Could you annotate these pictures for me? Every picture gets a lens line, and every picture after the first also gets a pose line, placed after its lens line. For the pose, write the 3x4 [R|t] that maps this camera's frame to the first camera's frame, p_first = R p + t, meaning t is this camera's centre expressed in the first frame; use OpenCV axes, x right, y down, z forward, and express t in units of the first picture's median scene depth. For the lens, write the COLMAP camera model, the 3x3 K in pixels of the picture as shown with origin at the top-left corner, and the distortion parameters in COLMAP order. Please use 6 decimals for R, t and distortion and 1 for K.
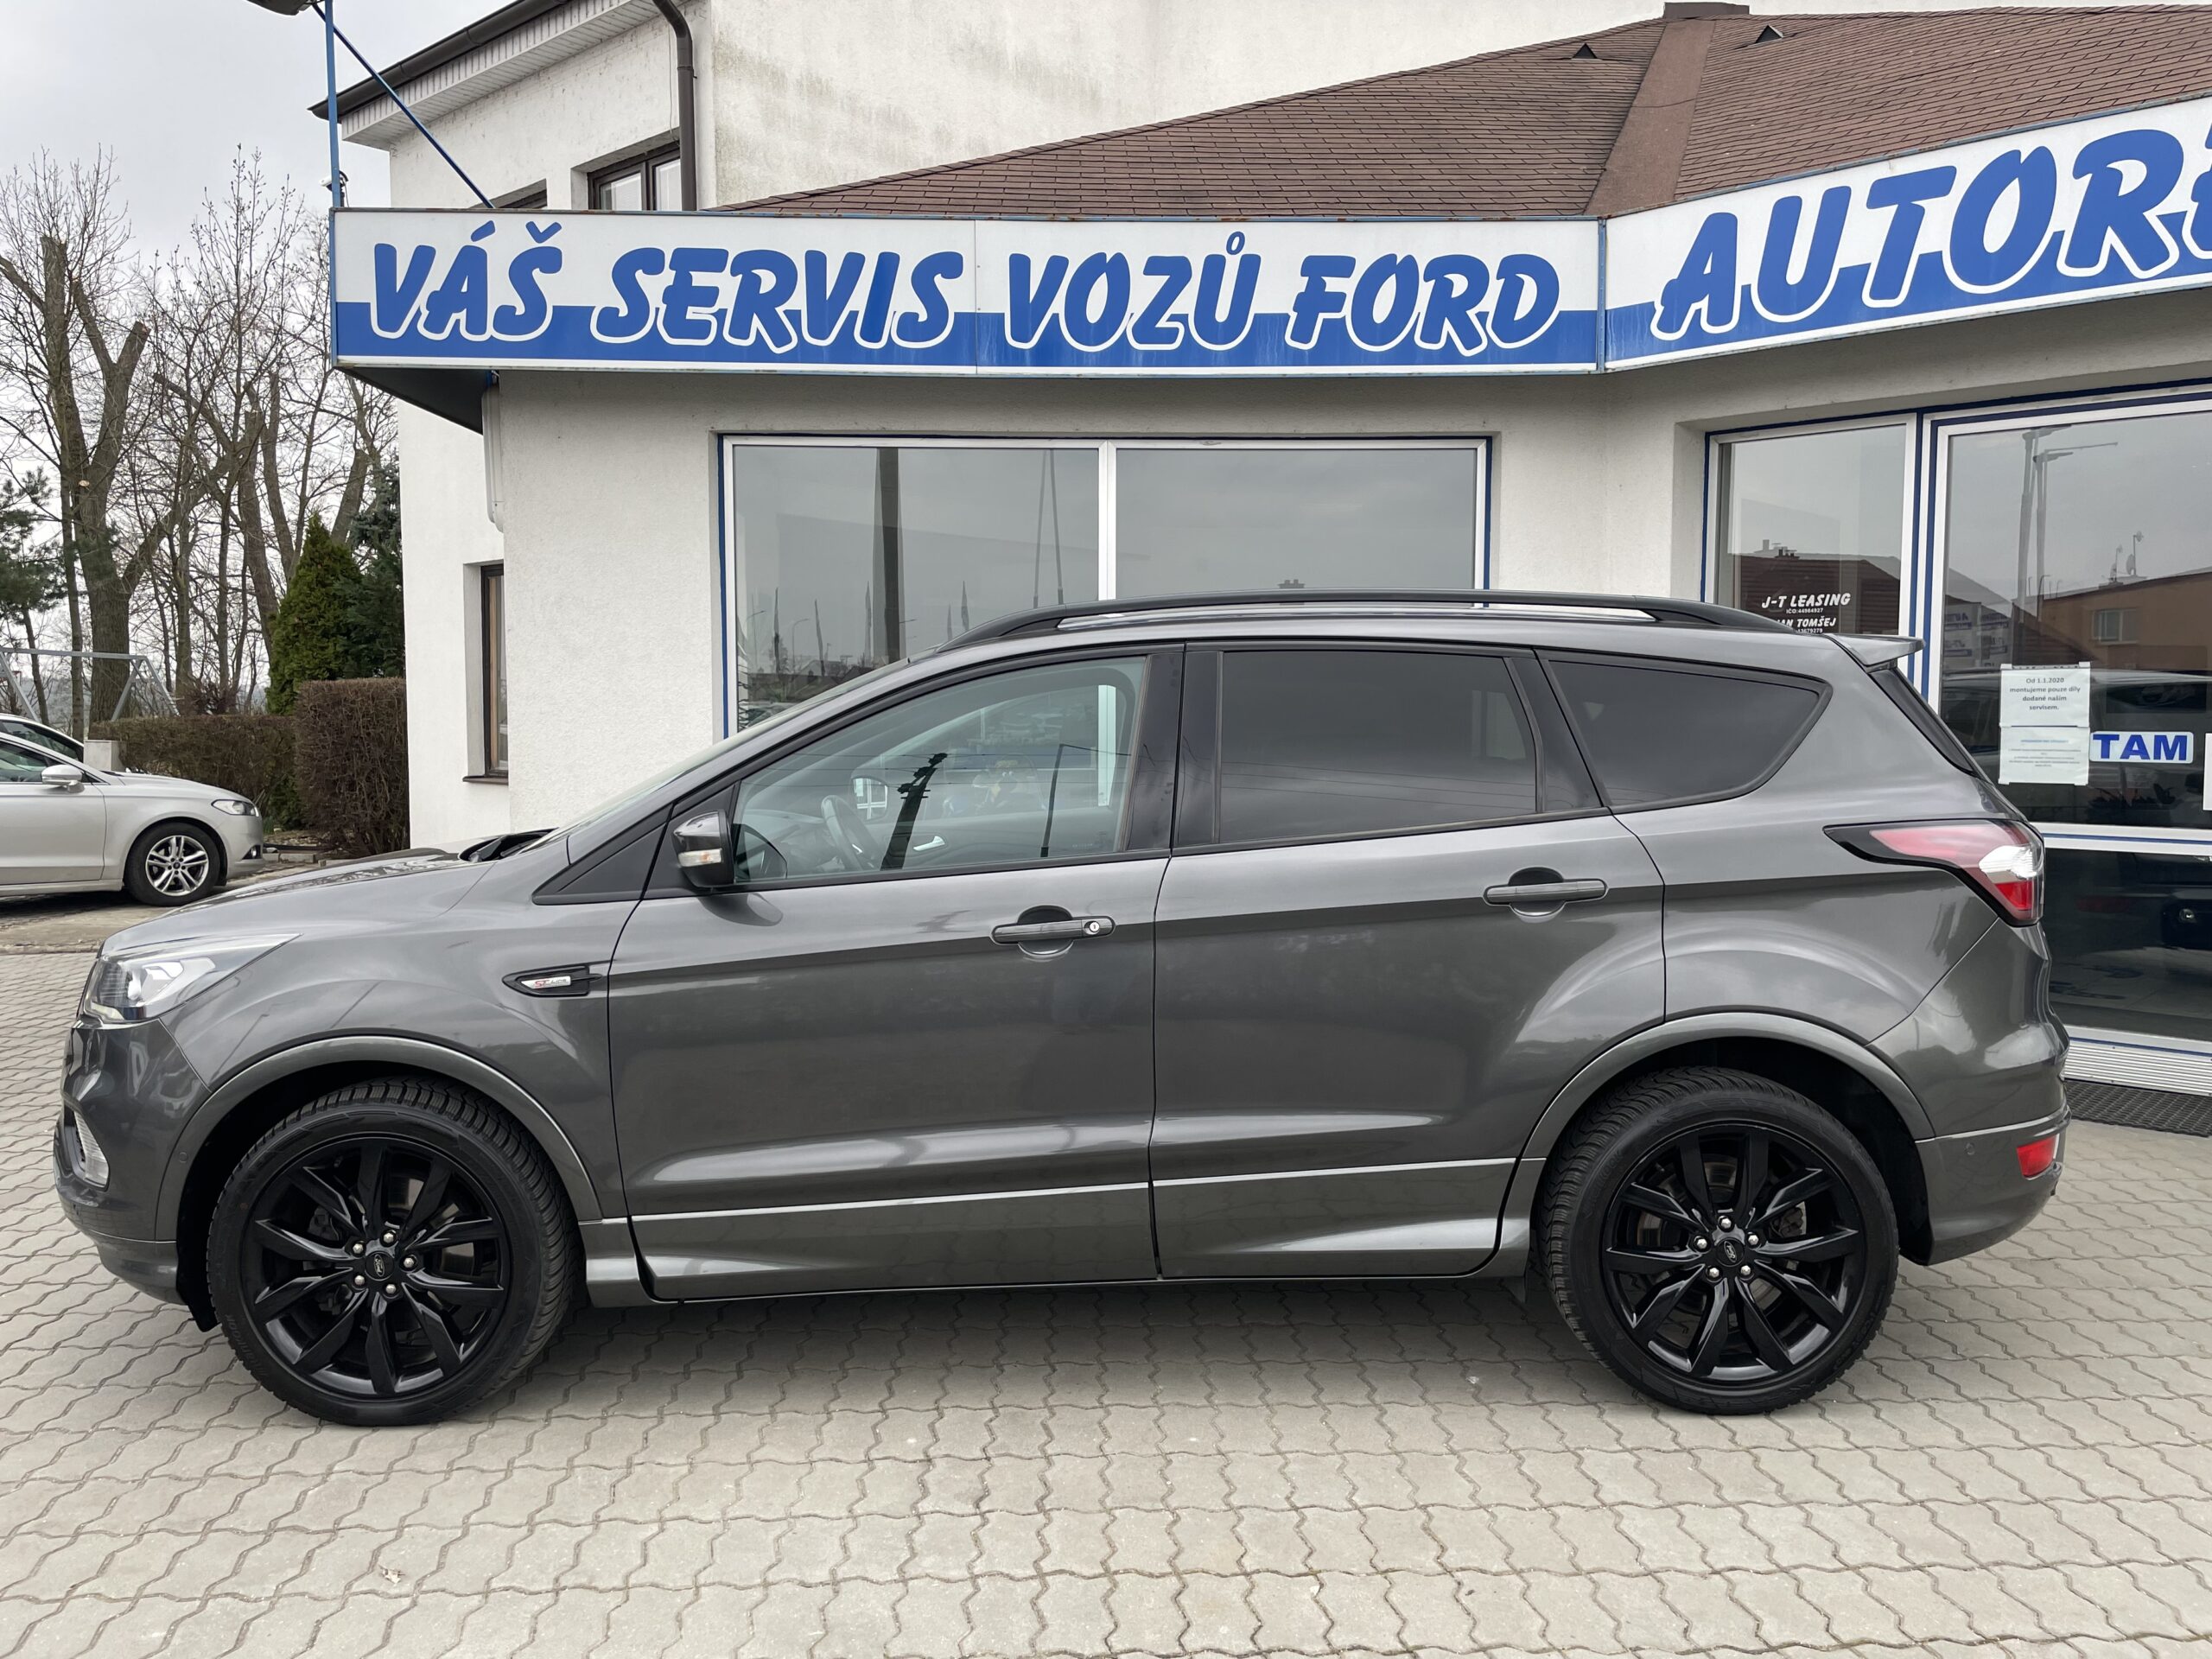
lens RADIAL K [[1677.4, 0, 1115.5], [0, 1677.4, 822.6], [0, 0, 1]] dist [0.083150, -0.113343]
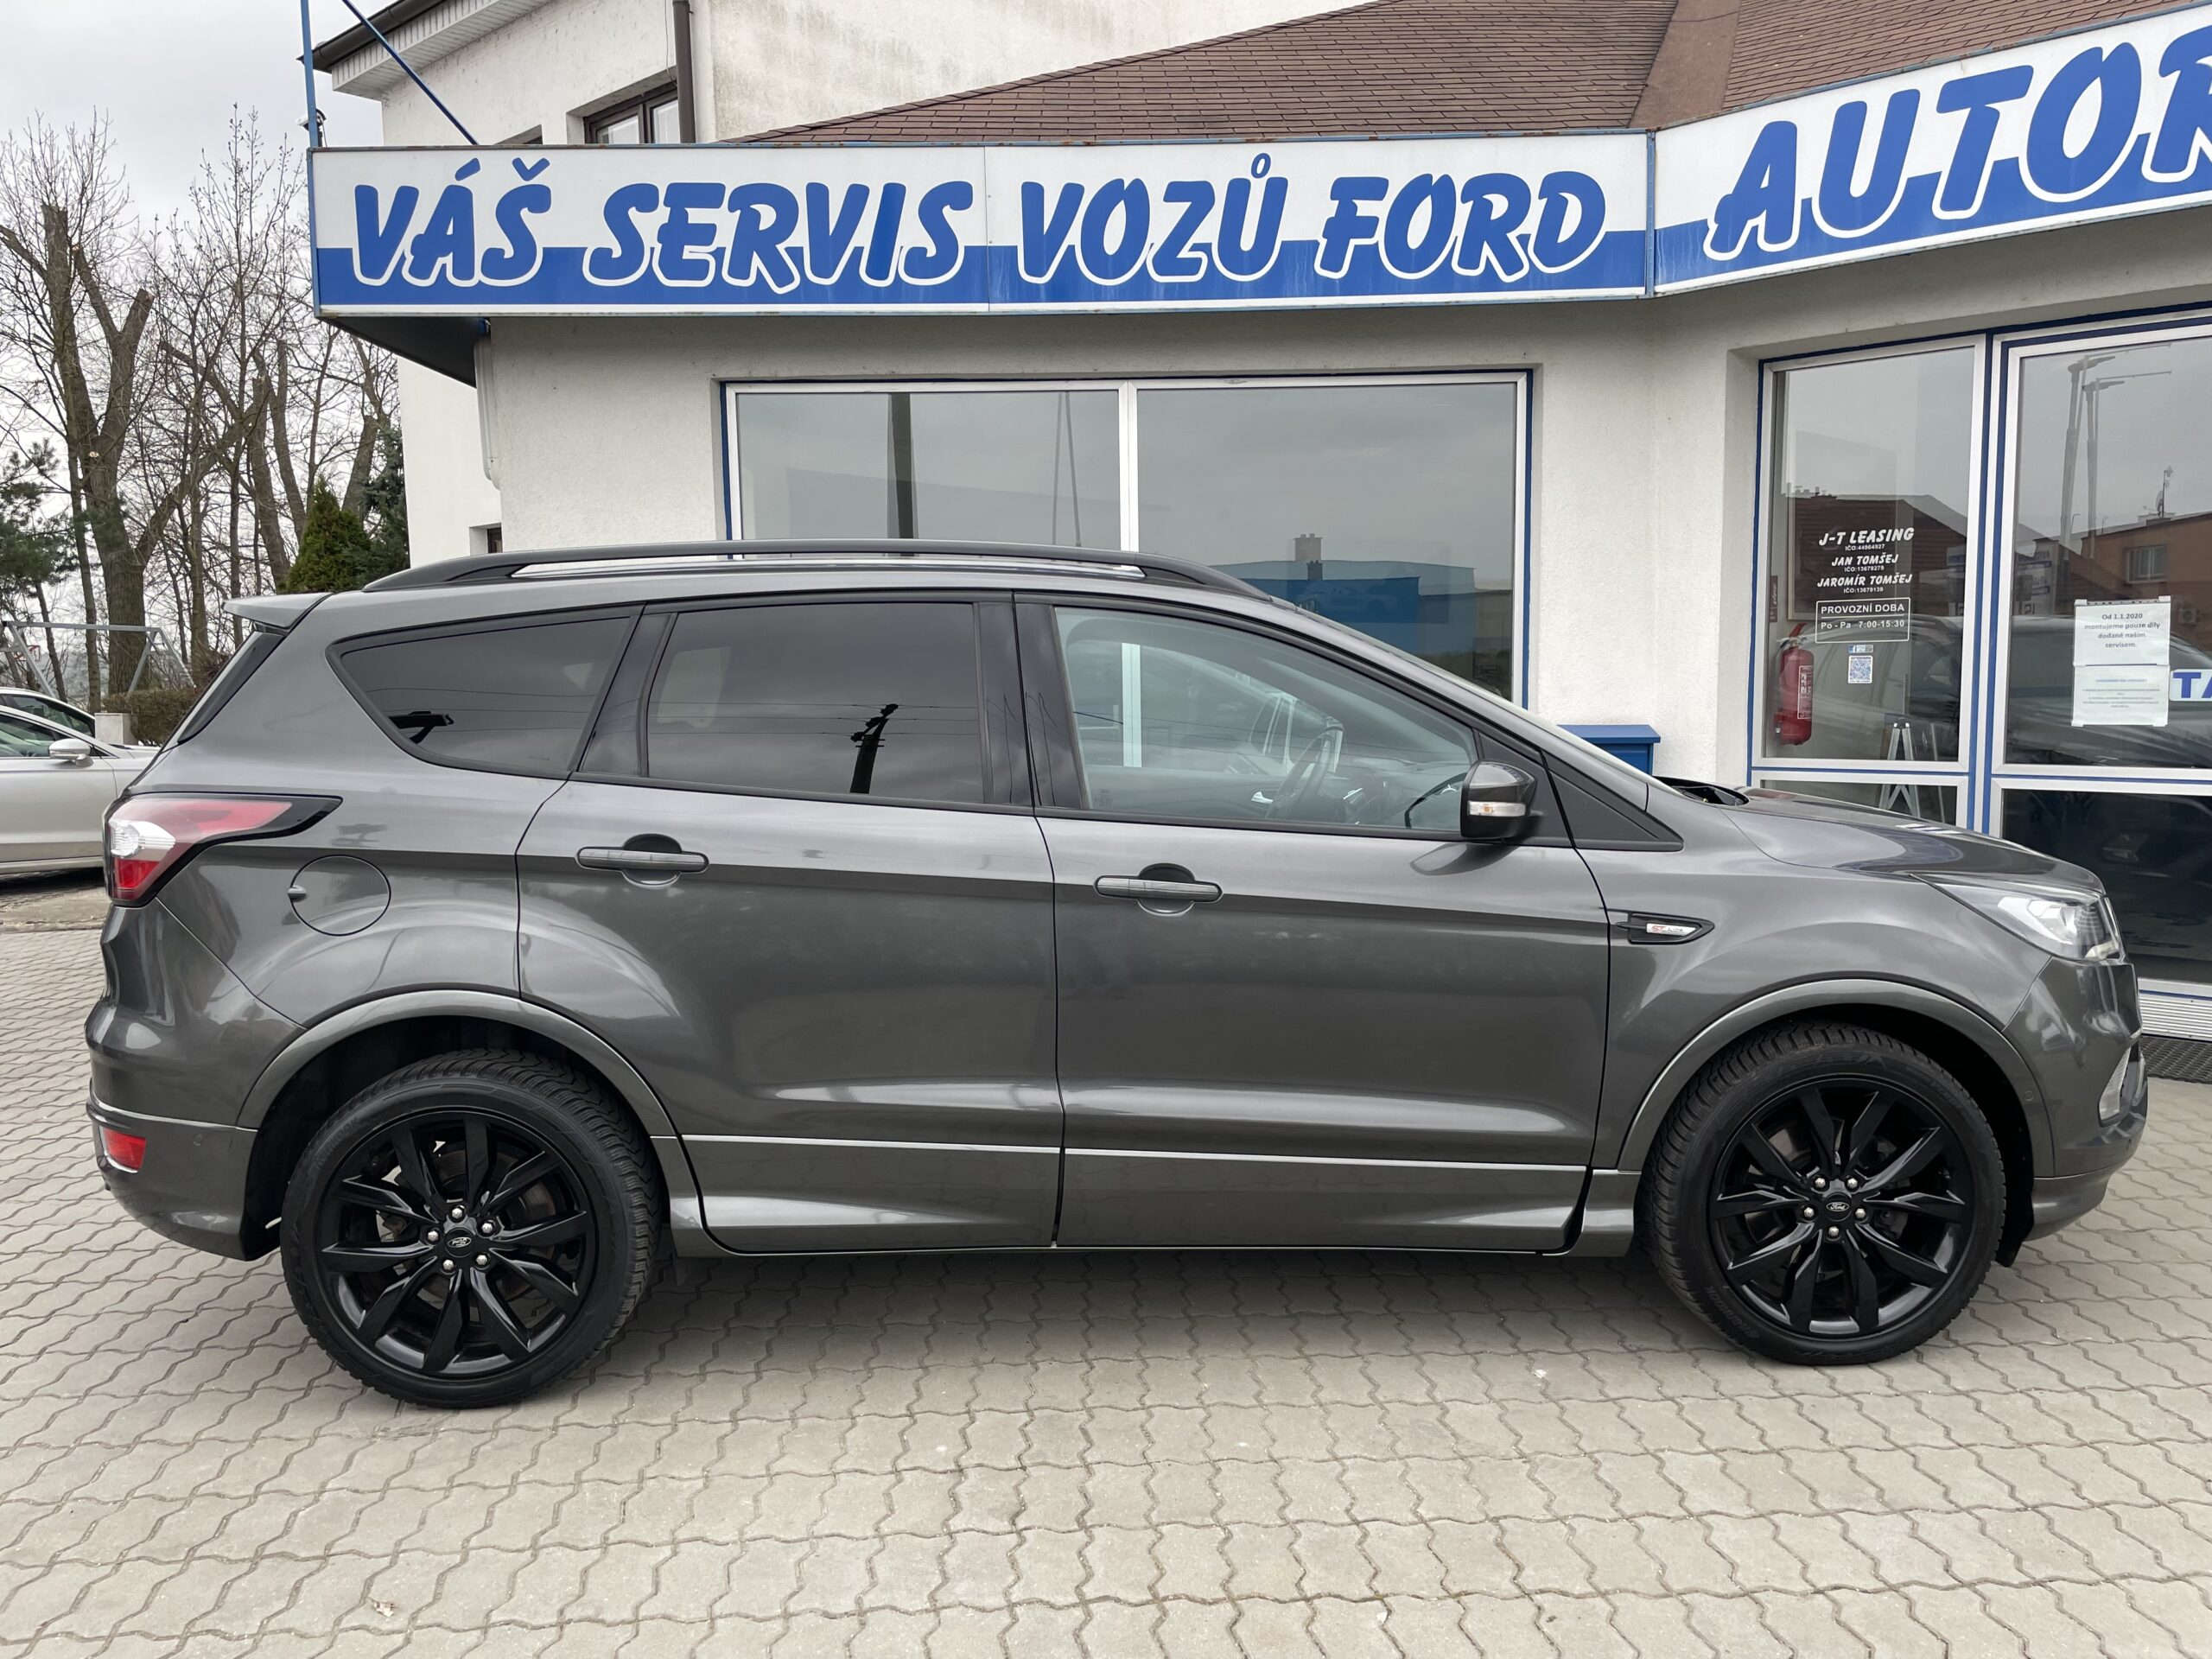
lens RADIAL K [[1677.4, 0, 1115.1], [0, 1677.4, 845.8], [0, 0, 1]] dist [0.083150, -0.113343]
pose [[0.999800, -0.015103, -0.013143, -0.003704], [0.015597, 0.999143, 0.038333, -0.001083], [0.012553, -0.038530, 0.999179, 0.040693]]
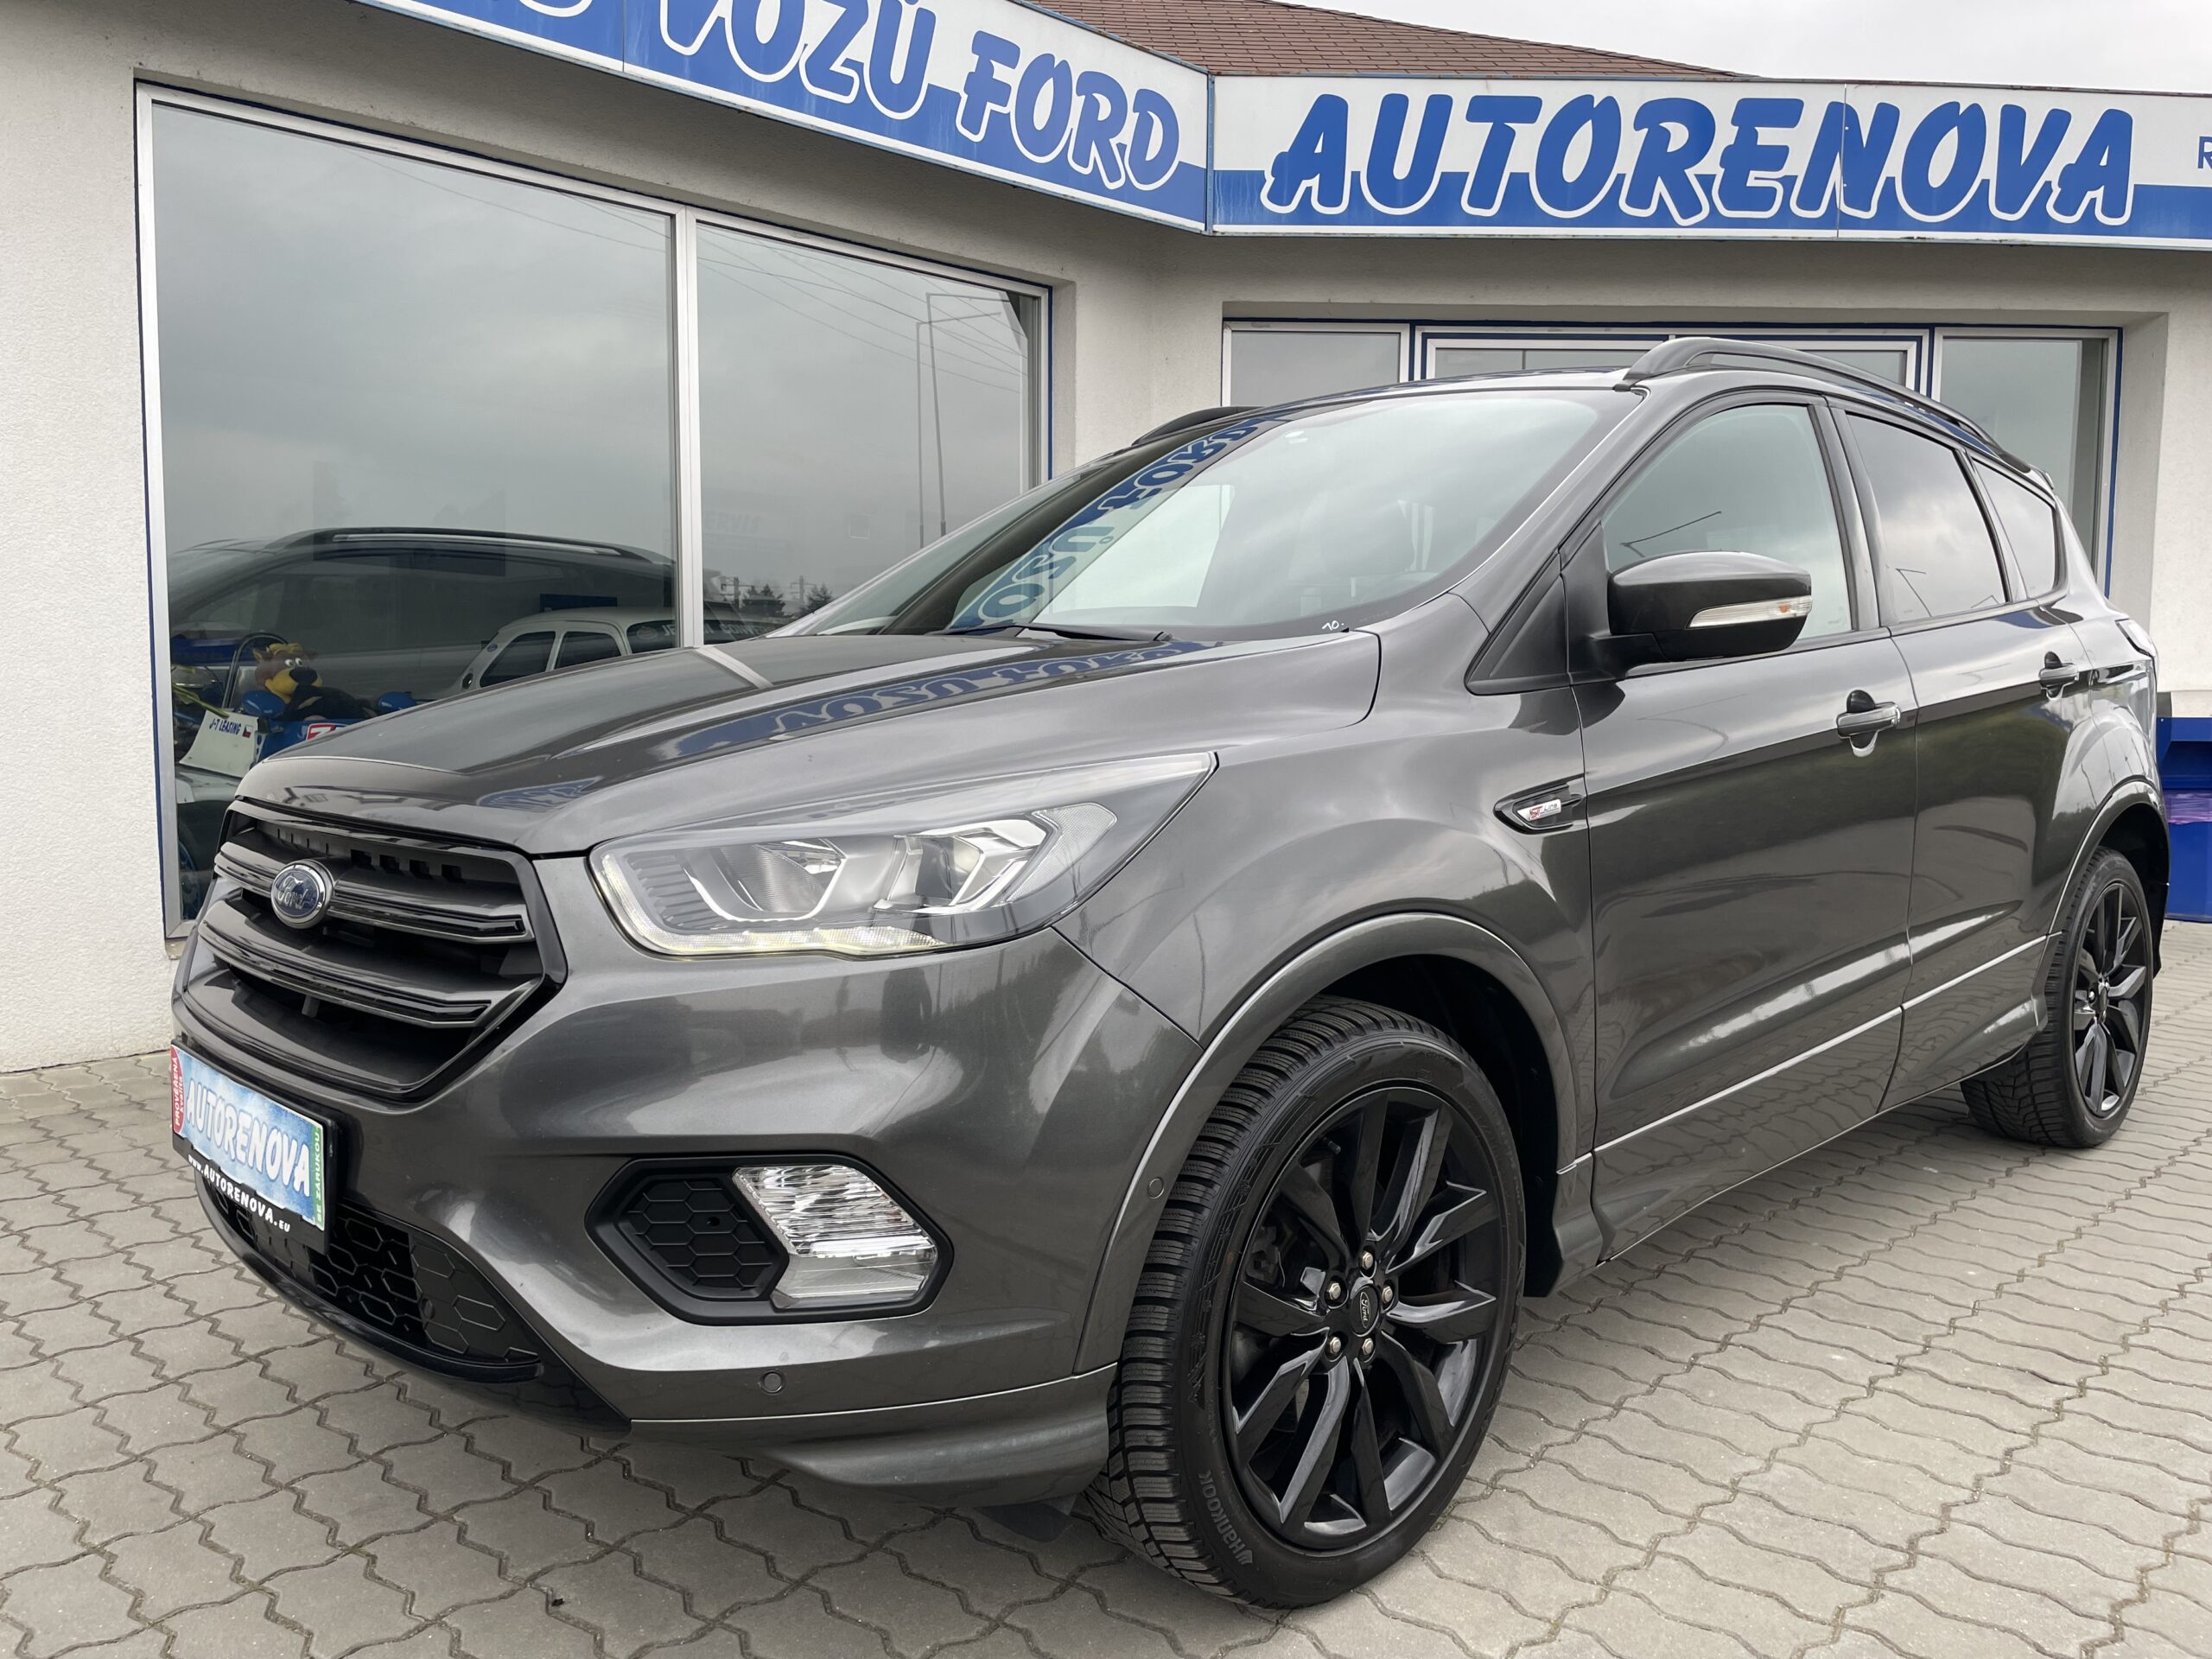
lens RADIAL K [[1677.4, 0, 1110.4], [0, 1677.4, 827.0], [0, 0, 1]] dist [0.083150, -0.113343]
pose [[0.726320, -0.056920, 0.684996, -0.461647], [0.037969, 0.998366, 0.042700, 0.034837], [-0.686307, -0.005005, 0.727294, 0.333449]]
